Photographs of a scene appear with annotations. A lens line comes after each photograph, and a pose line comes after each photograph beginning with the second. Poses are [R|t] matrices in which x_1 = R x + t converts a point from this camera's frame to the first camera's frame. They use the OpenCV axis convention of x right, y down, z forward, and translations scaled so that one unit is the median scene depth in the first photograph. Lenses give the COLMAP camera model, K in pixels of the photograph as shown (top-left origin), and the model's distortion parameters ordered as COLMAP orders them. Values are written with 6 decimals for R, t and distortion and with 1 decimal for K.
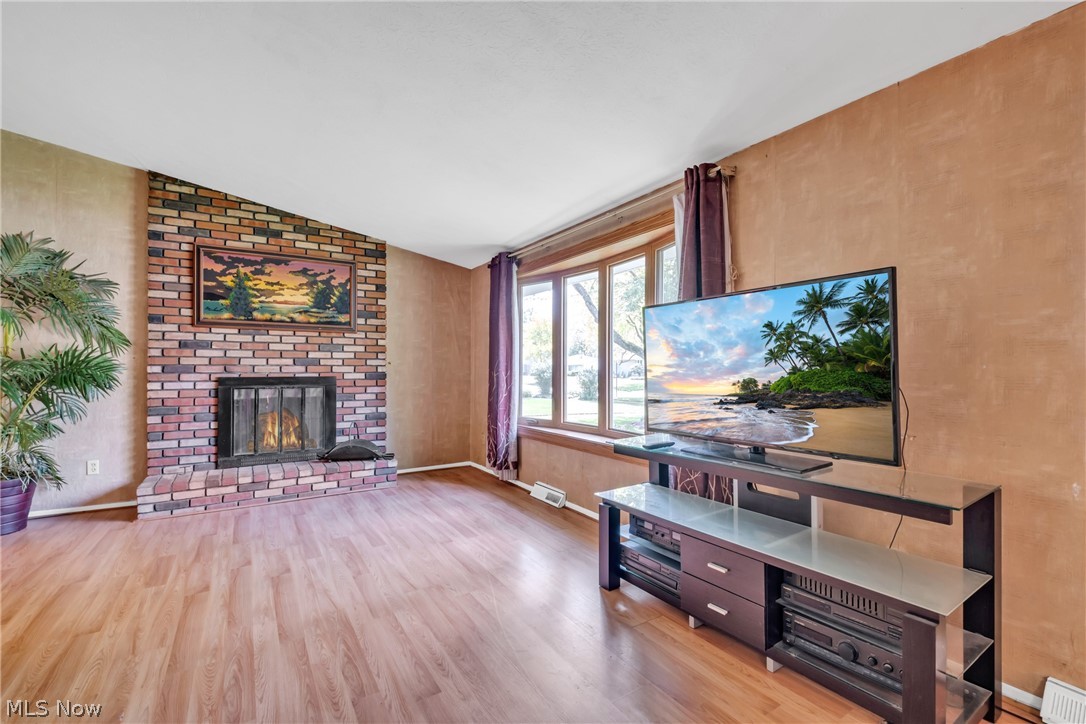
lens RADIAL K [[471.2, 0, 543.0], [0, 471.2, 362.0], [0, 0, 1]] dist [-0.002583, -0.000222]
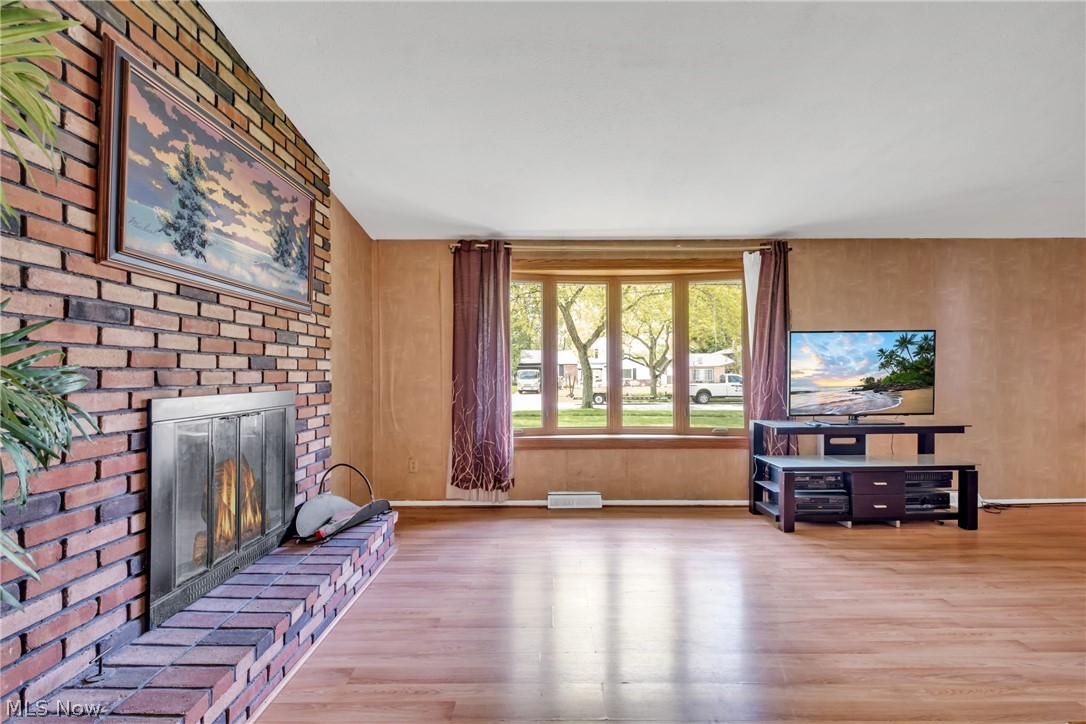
lens RADIAL K [[451.8, 0, 545.4], [0, 451.8, 356.7], [0, 0, 1]] dist [0.034634, -0.000040]
pose [[0.535050, 0.014498, 0.844696, -1.801470], [-0.016341, 0.999843, -0.006810, -0.013486], [-0.844663, -0.010159, 0.535203, 1.078598]]
